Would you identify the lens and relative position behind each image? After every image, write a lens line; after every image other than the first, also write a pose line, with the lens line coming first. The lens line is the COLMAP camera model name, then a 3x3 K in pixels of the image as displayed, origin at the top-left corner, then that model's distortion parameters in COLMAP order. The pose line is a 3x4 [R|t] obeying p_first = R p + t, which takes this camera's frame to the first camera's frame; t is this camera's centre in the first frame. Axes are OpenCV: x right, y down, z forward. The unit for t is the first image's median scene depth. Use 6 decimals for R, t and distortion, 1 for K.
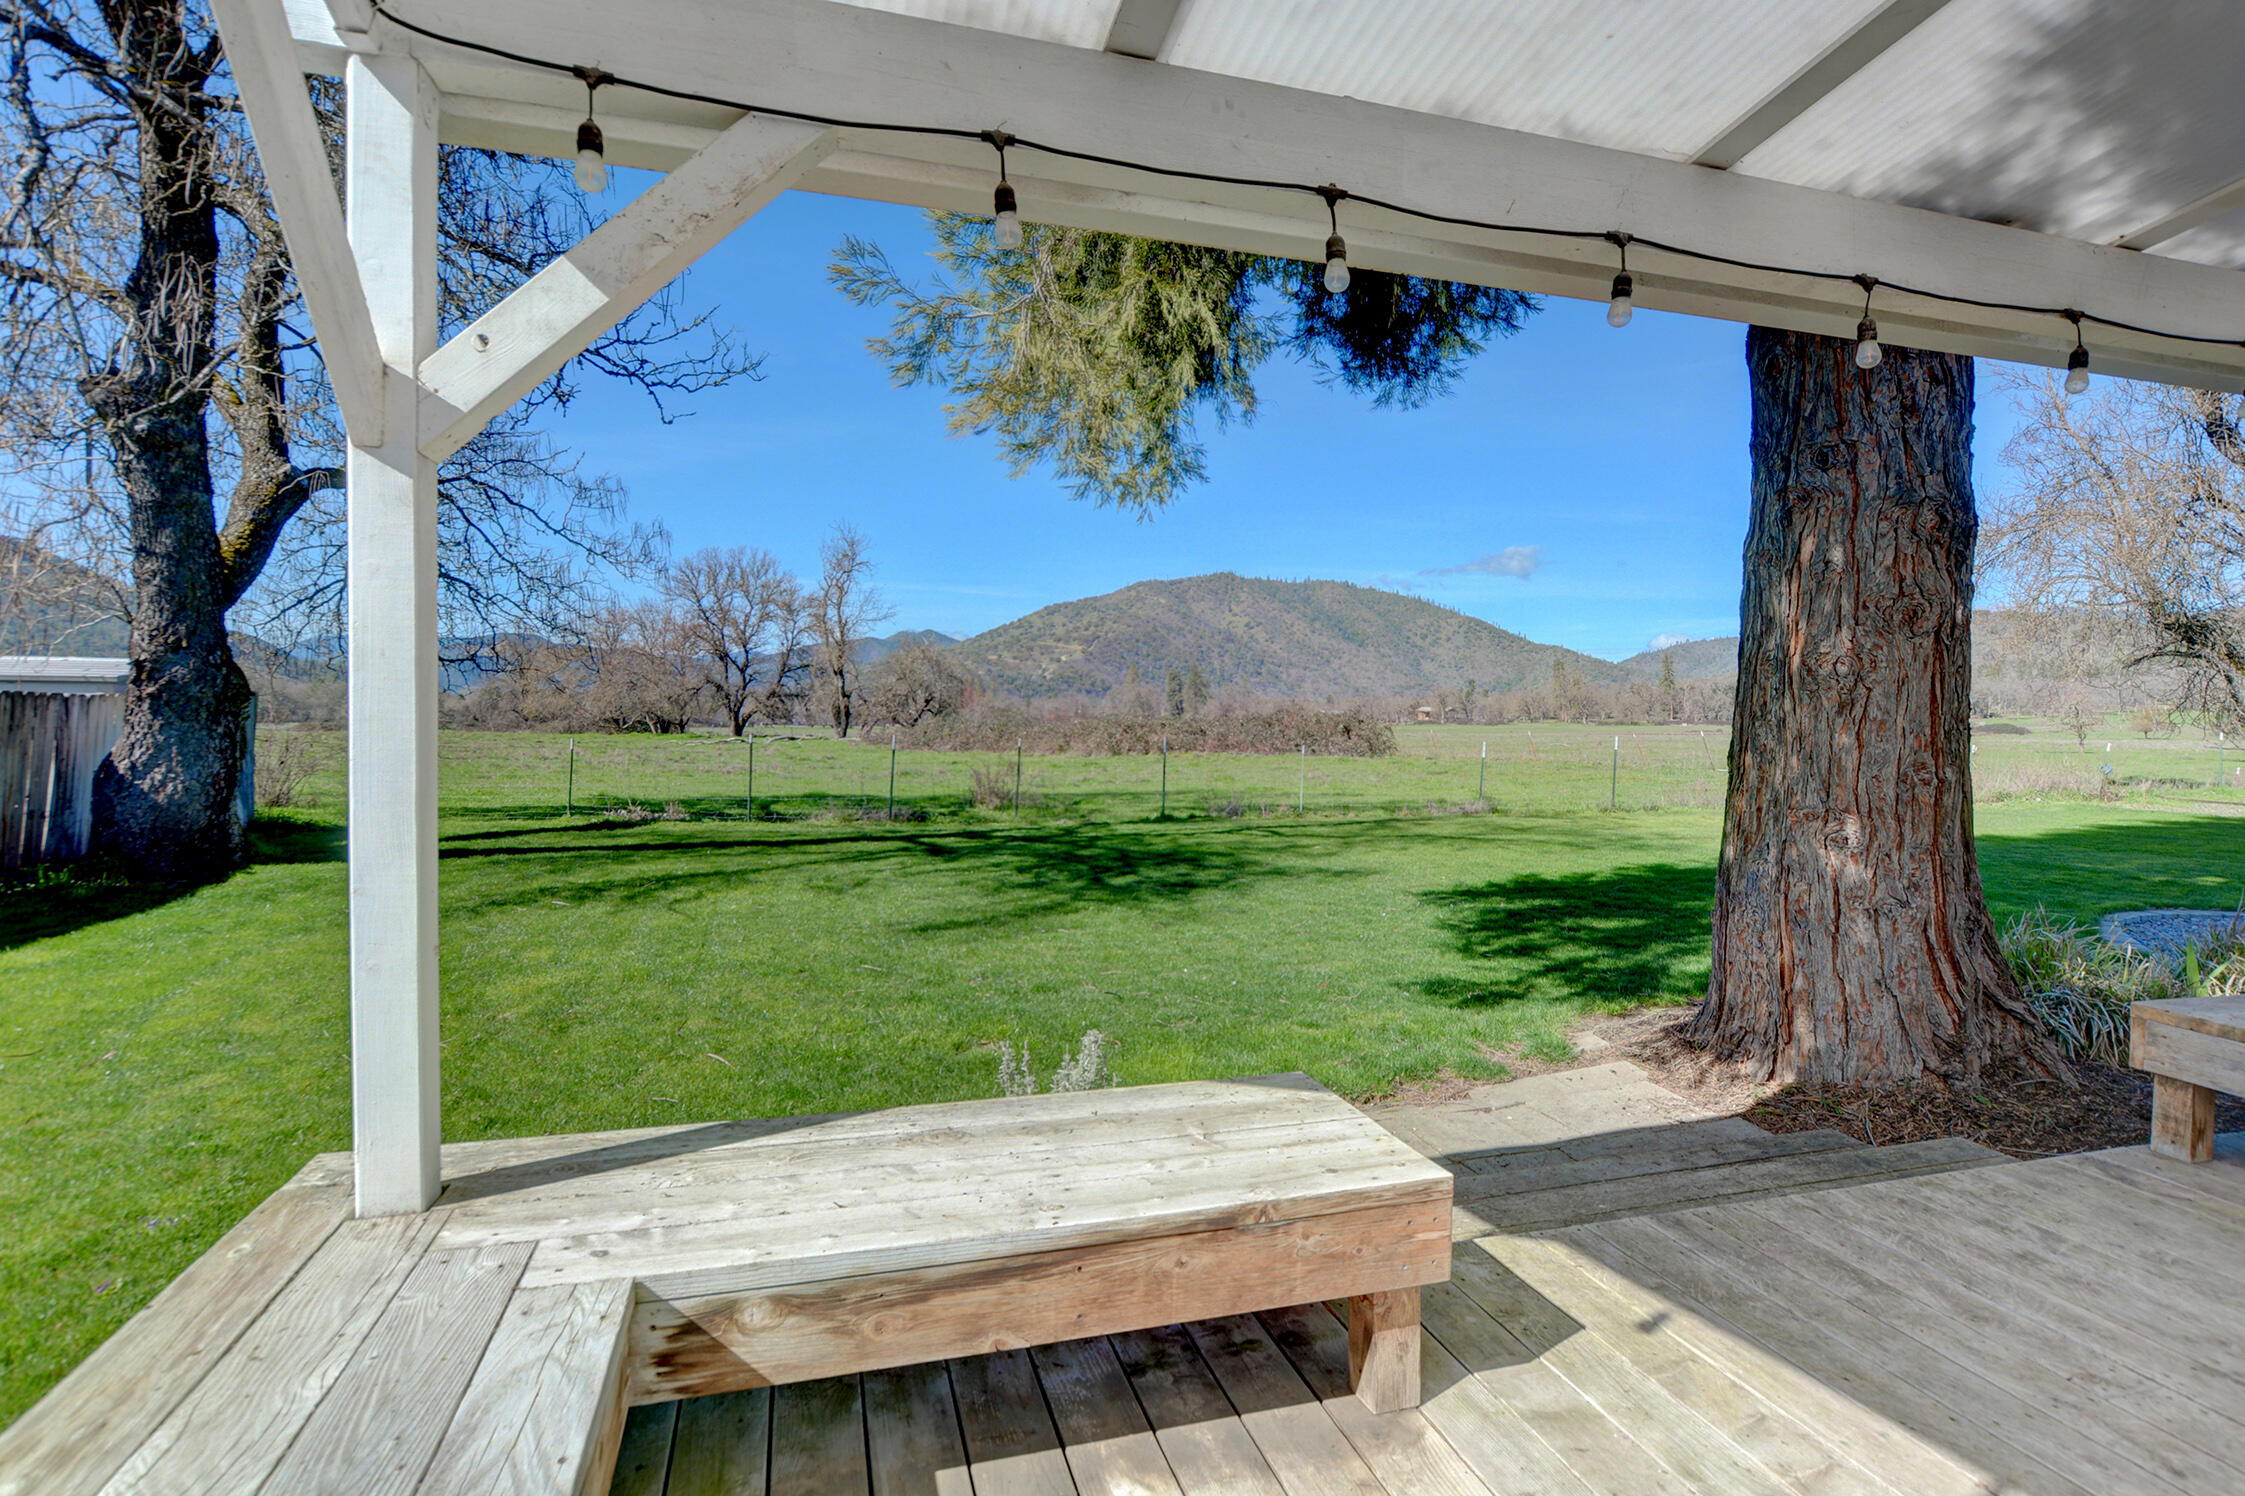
lens RADIAL K [[1034.6, 0, 1177.1], [0, 1034.6, 709.9], [0, 0, 1]] dist [-0.005872, 0.000012]
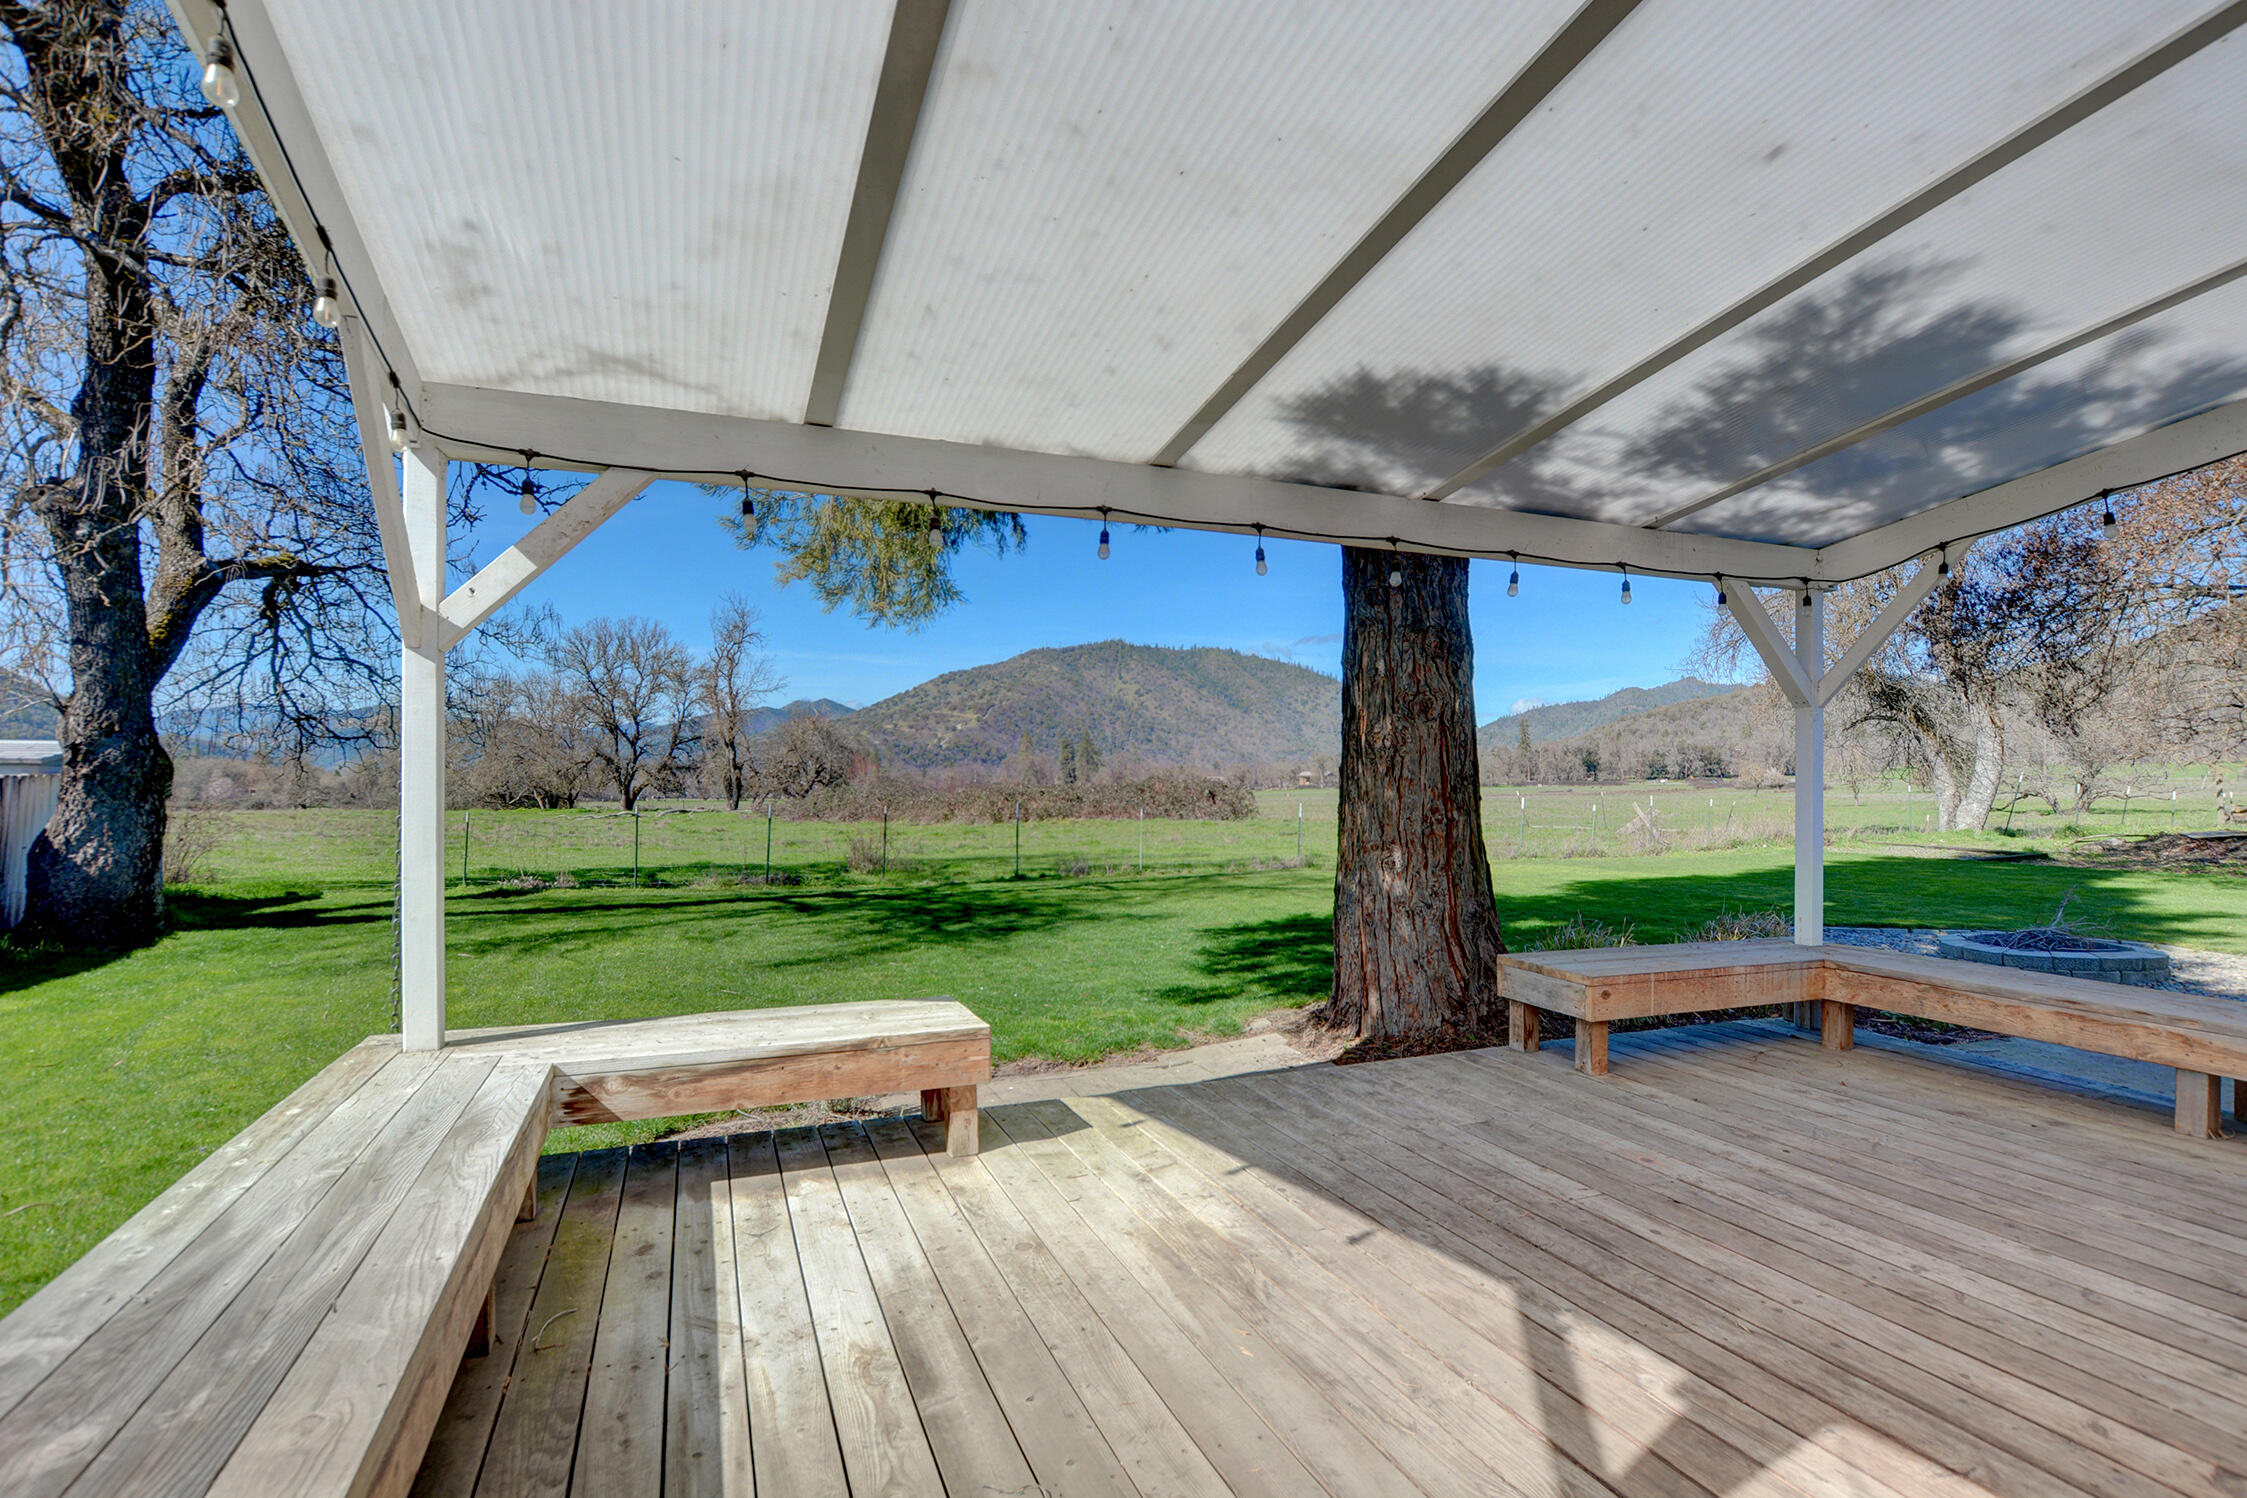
lens RADIAL K [[1093.0, 0, 1124.8], [0, 1093.0, 750.5], [0, 0, 1]] dist [-0.030351, 0.005410]
pose [[0.999601, -0.012115, 0.025518, 0.117013], [0.012741, 0.999618, -0.024533, 0.001172], [-0.025211, 0.024848, 0.999373, -0.248476]]
